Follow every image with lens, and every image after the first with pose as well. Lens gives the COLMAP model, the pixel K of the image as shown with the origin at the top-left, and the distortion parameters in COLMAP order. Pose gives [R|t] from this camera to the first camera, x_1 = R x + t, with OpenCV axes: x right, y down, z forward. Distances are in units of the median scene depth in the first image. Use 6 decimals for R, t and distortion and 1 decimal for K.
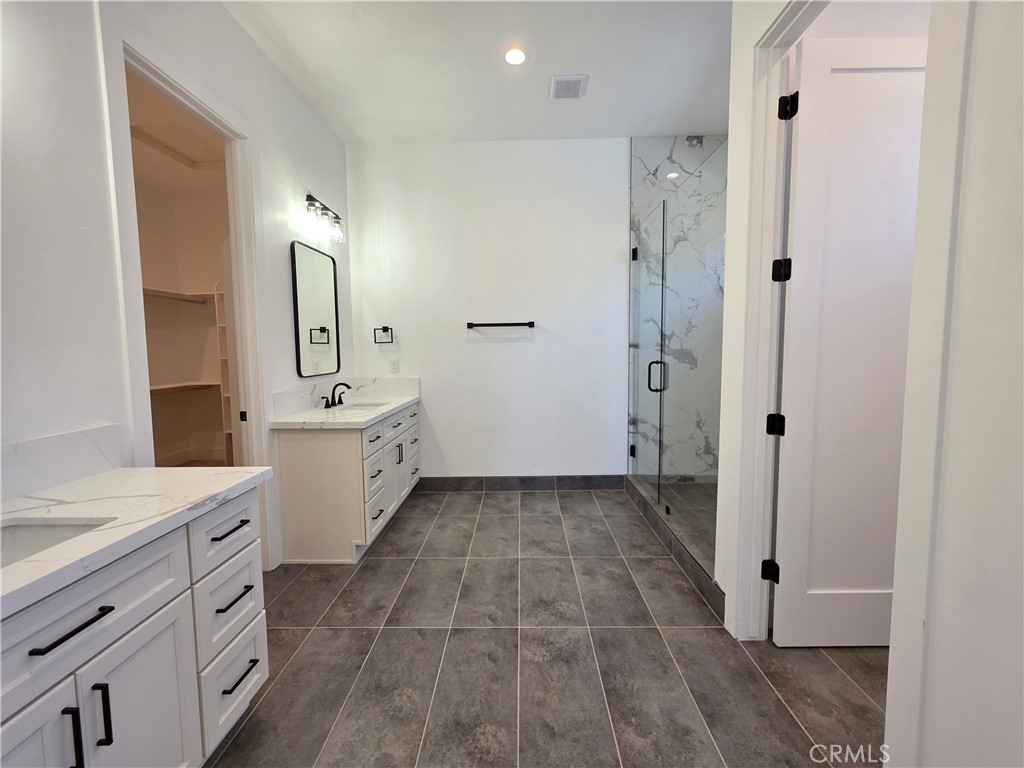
lens RADIAL K [[410.8, 0, 514.4], [0, 410.8, 377.8], [0, 0, 1]] dist [-0.000630, 0.000082]
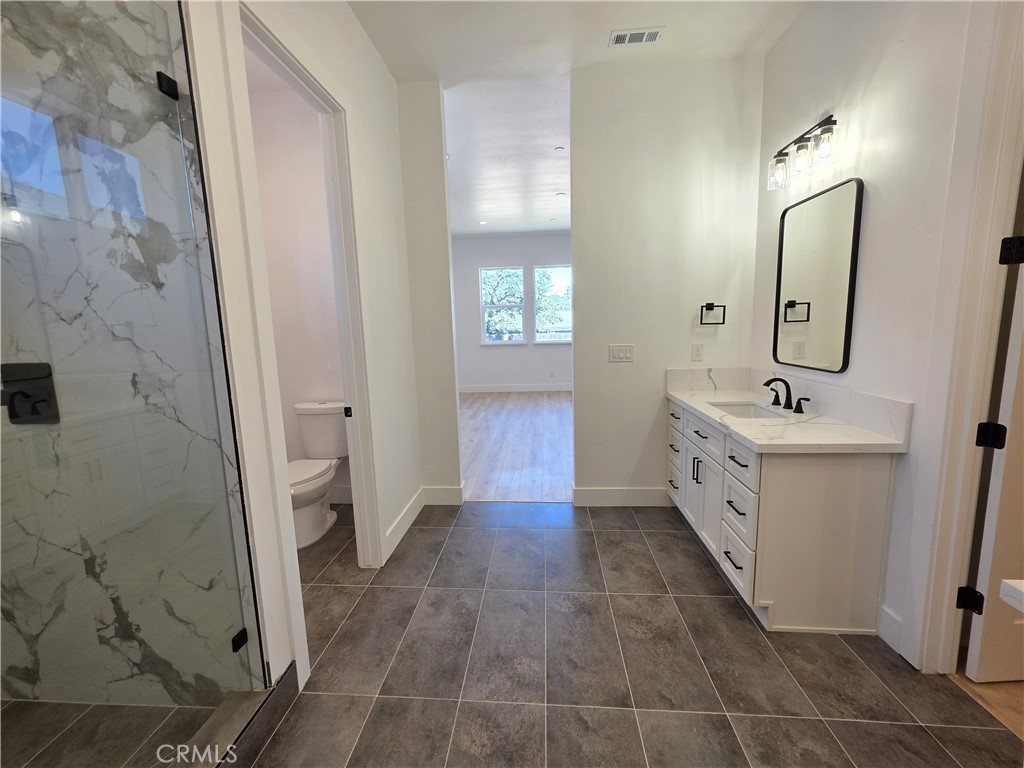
lens RADIAL K [[407.8, 0, 510.9], [0, 407.8, 378.6], [0, 0, 1]] dist [0.001662, 0.000963]
pose [[-0.996758, 0.028295, 0.075318, 0.000584], [0.043297, 0.977655, 0.205707, -0.143994], [-0.067815, 0.208301, -0.975711, 1.378925]]
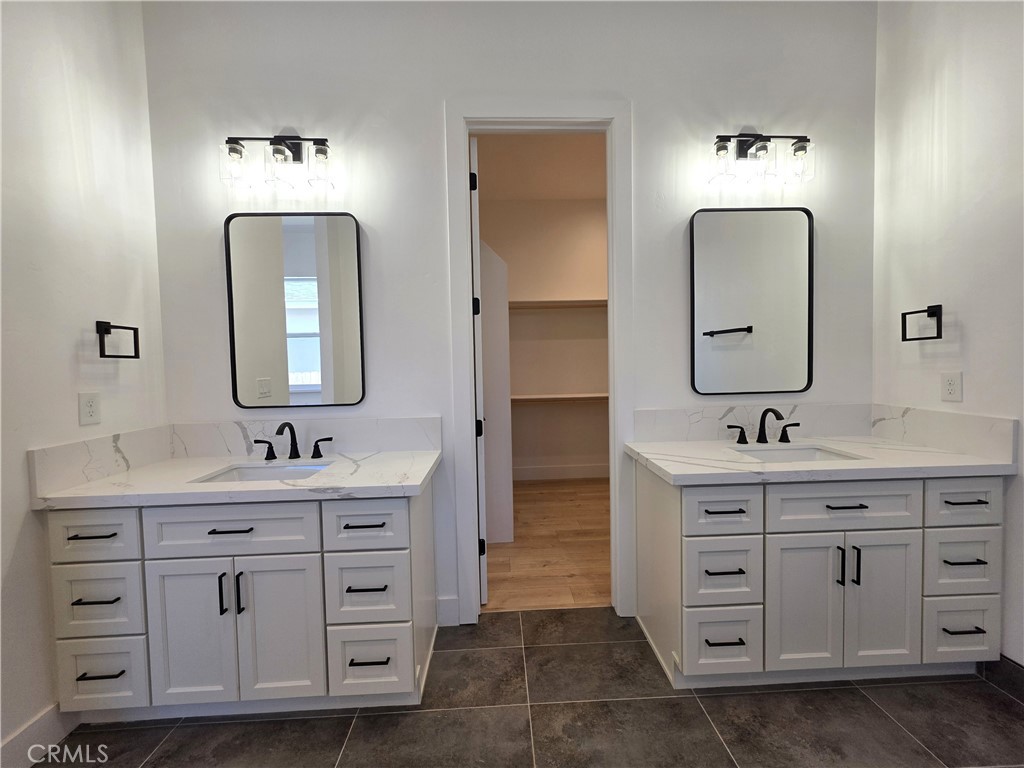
lens RADIAL K [[410.8, 0, 514.4], [0, 410.8, 377.8], [0, 0, 1]] dist [-0.000630, 0.000082]
pose [[0.053162, 0.046960, -0.997481, 0.241907], [-0.050153, 0.997759, 0.044300, -0.056449], [0.997326, 0.047672, 0.055398, 0.756497]]
